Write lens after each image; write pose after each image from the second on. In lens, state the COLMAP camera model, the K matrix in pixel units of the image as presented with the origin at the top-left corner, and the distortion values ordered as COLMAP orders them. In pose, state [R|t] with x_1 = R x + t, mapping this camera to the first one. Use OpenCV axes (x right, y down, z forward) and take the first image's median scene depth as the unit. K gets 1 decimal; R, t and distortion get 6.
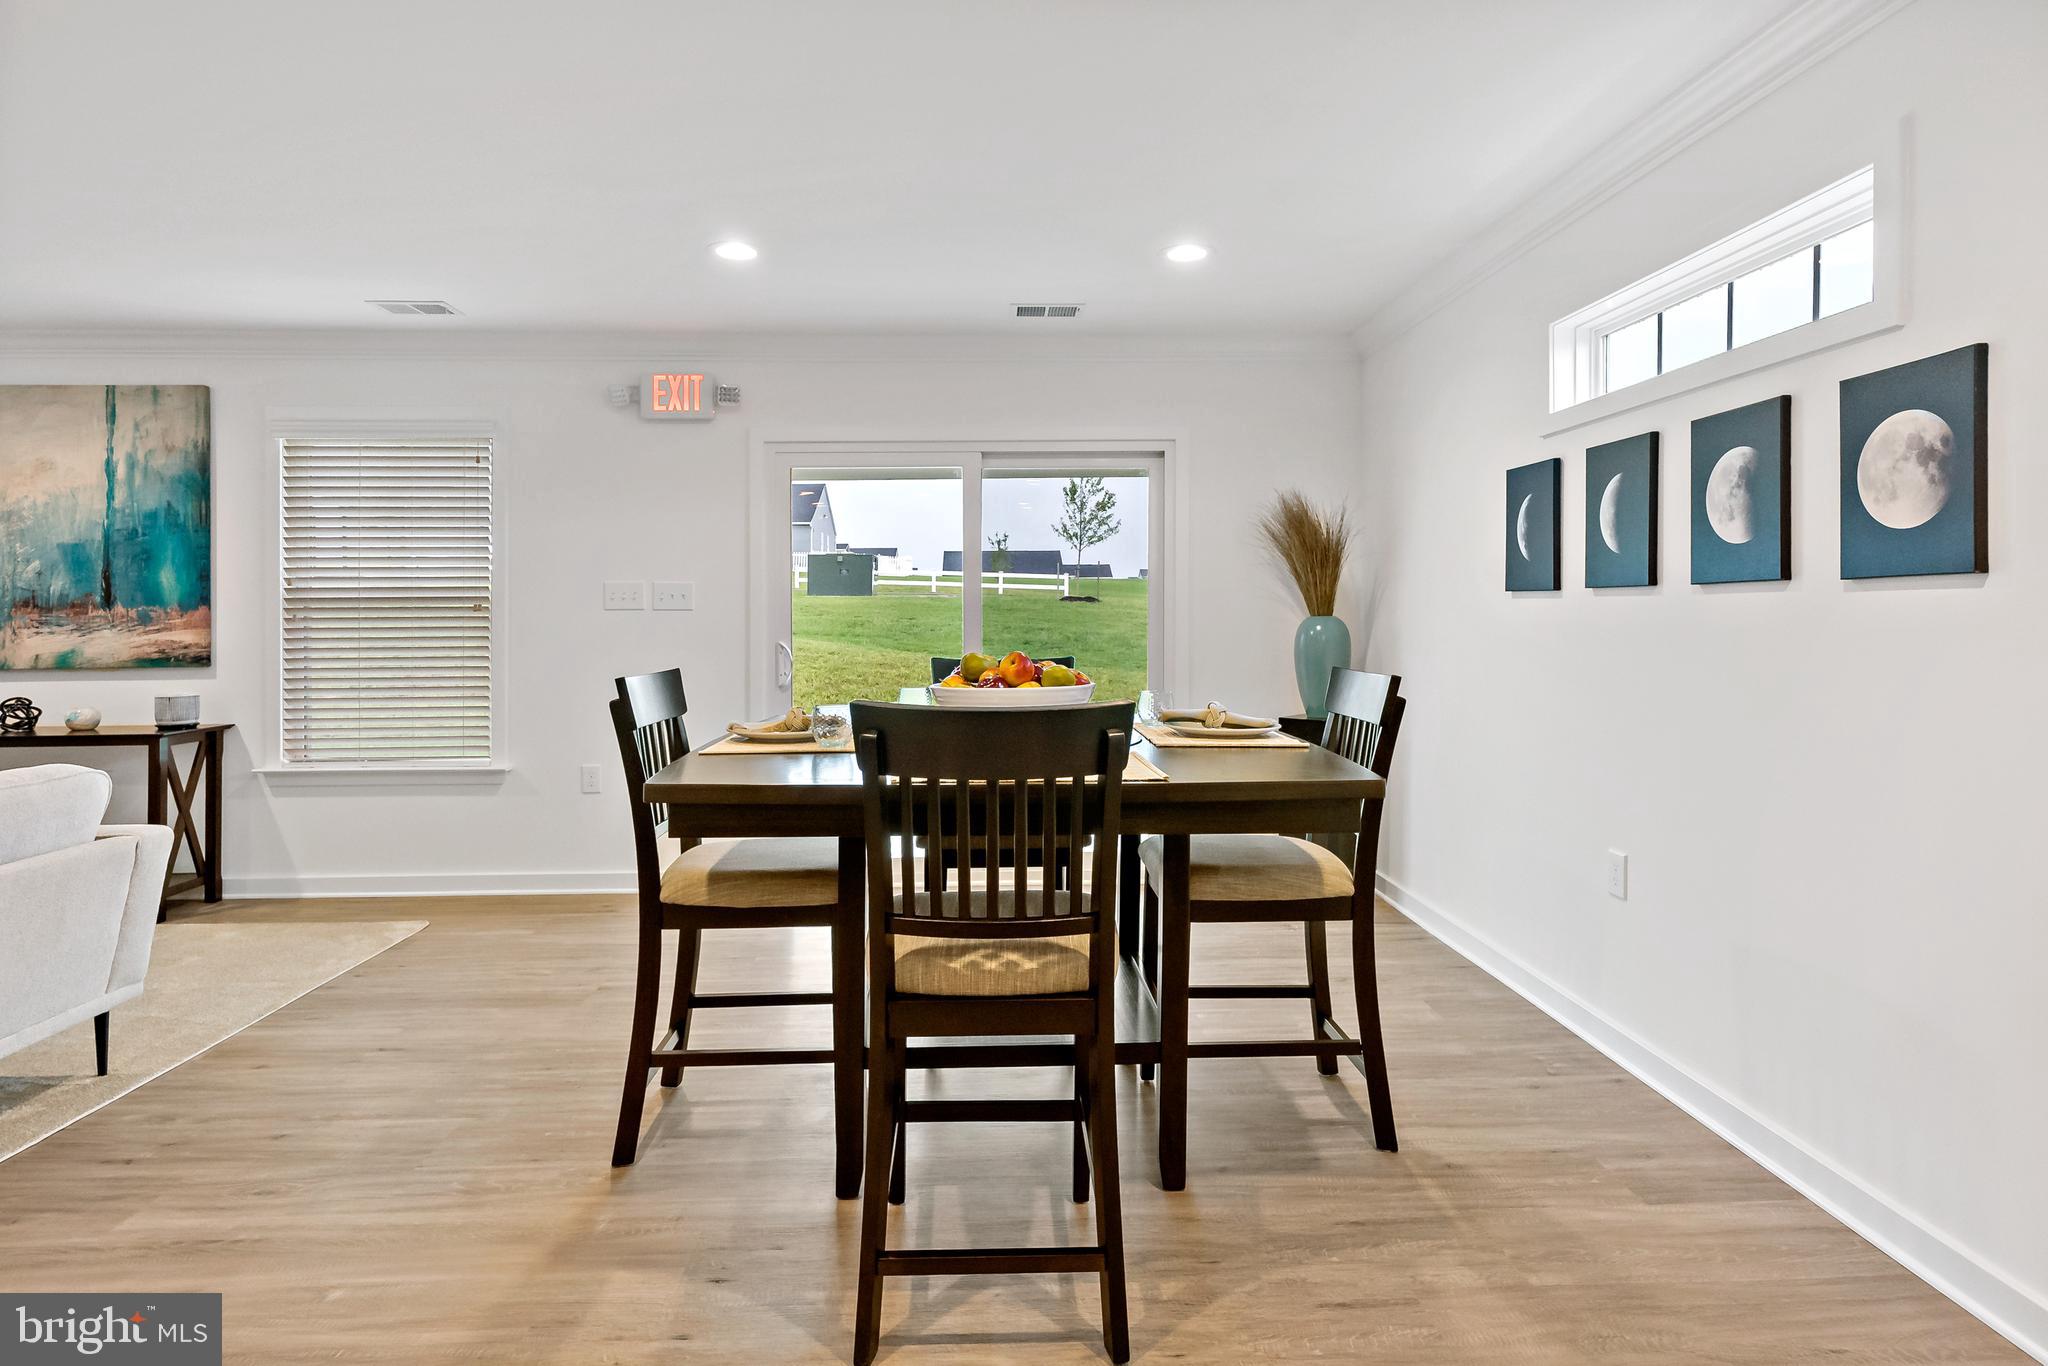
lens RADIAL K [[1122.6, 0, 990.6], [0, 1122.6, 622.3], [0, 0, 1]] dist [0.015950, 0.001078]
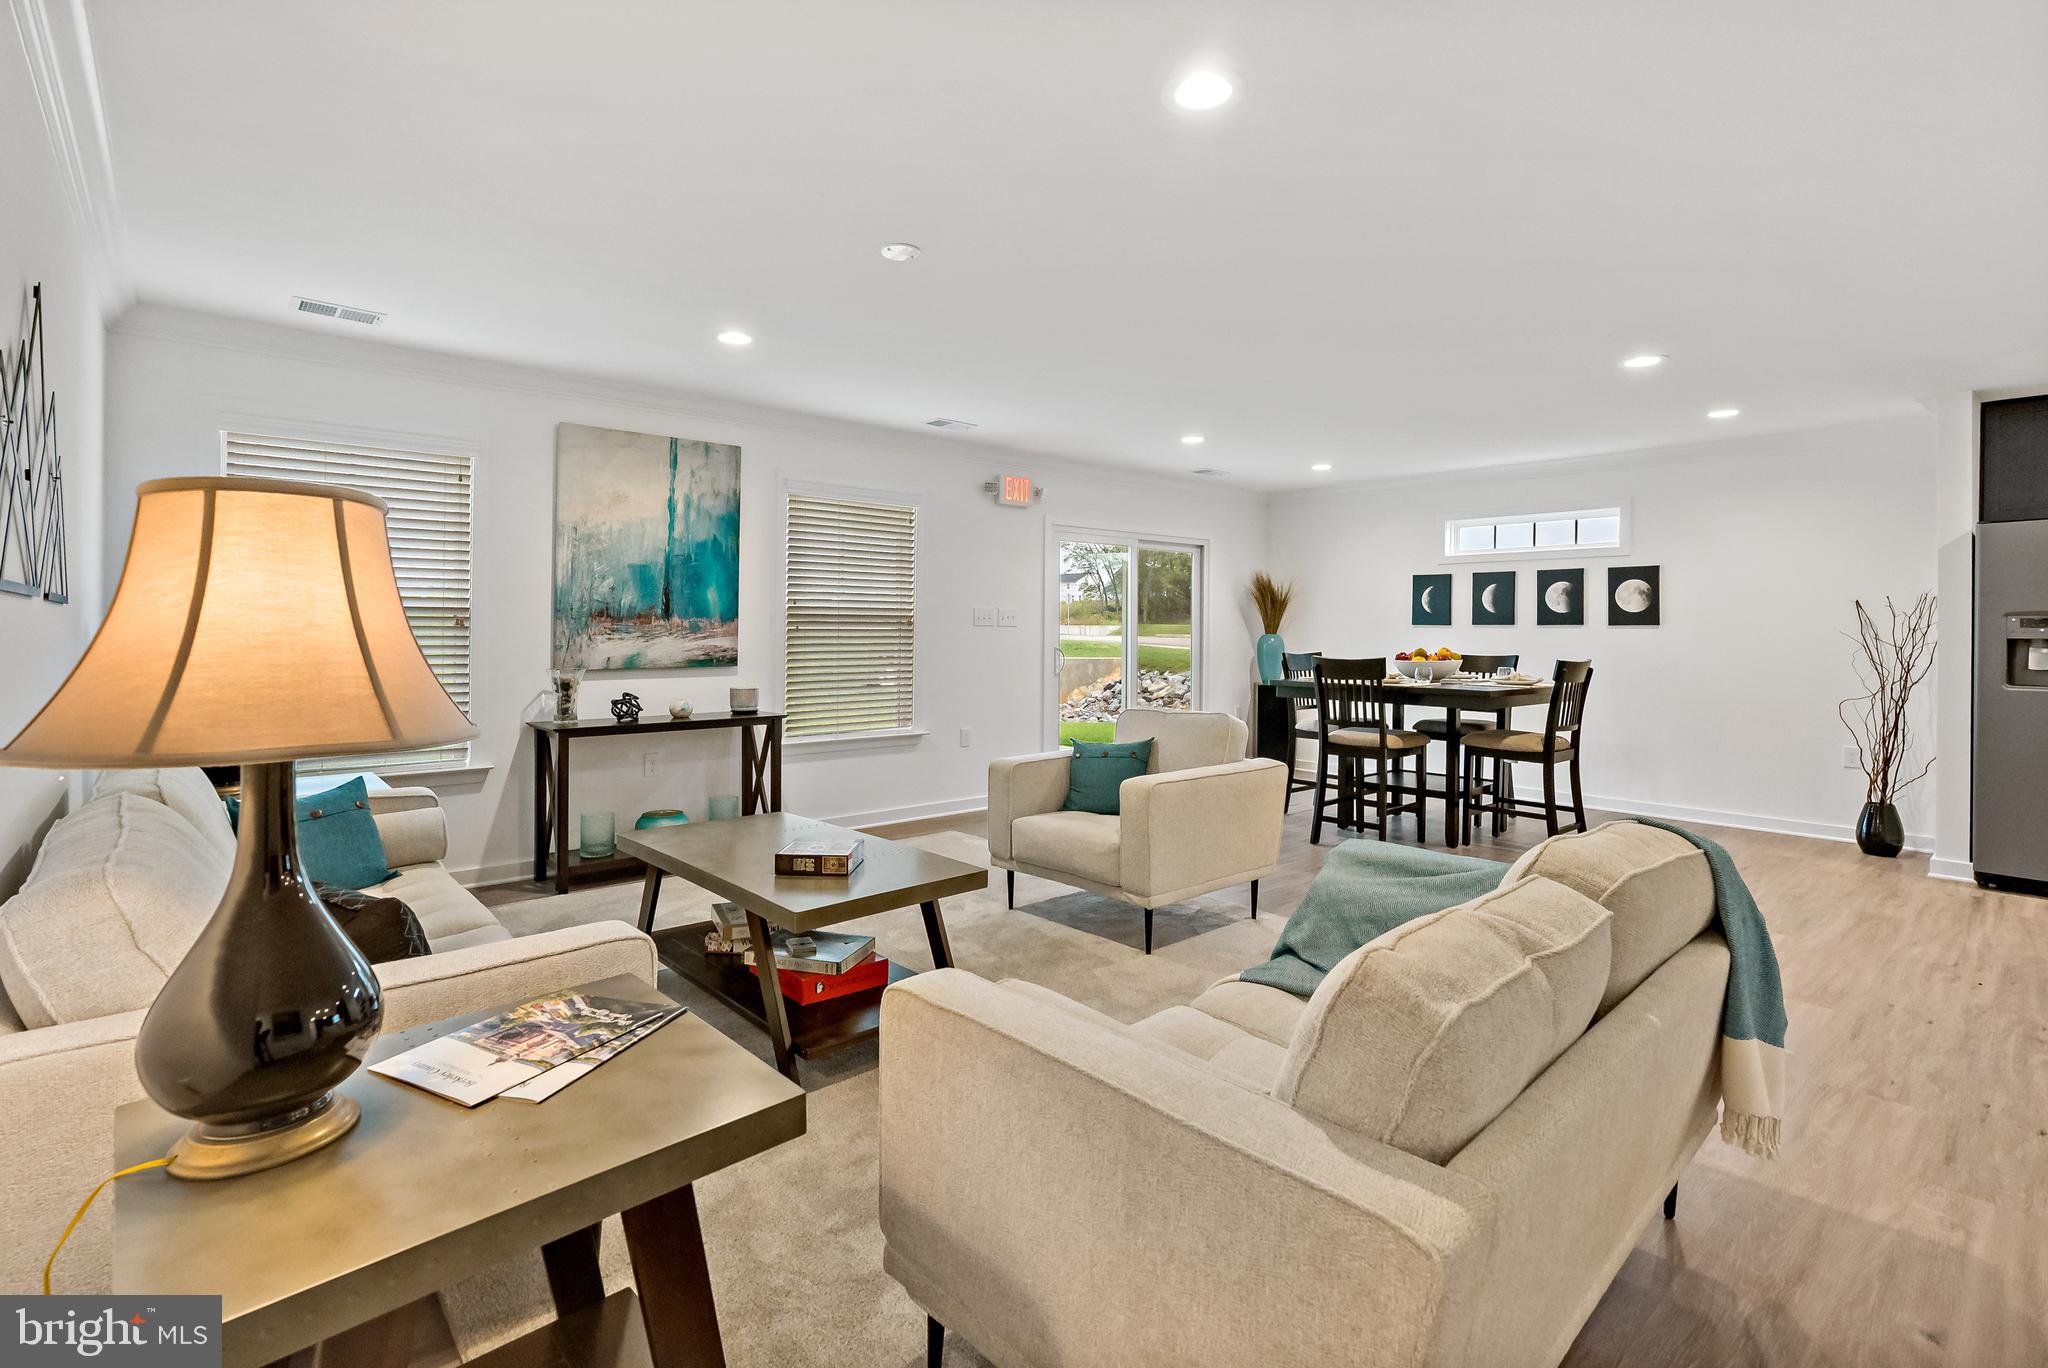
lens RADIAL K [[937.5, 0, 1033.5], [0, 937.5, 623.5], [0, 0, 1]] dist [-0.003054, -0.000086]
pose [[0.768241, 0.015161, 0.639981, -1.122256], [-0.006657, 0.999855, -0.015695, 0.005707], [-0.640126, 0.007797, 0.768230, -0.028528]]
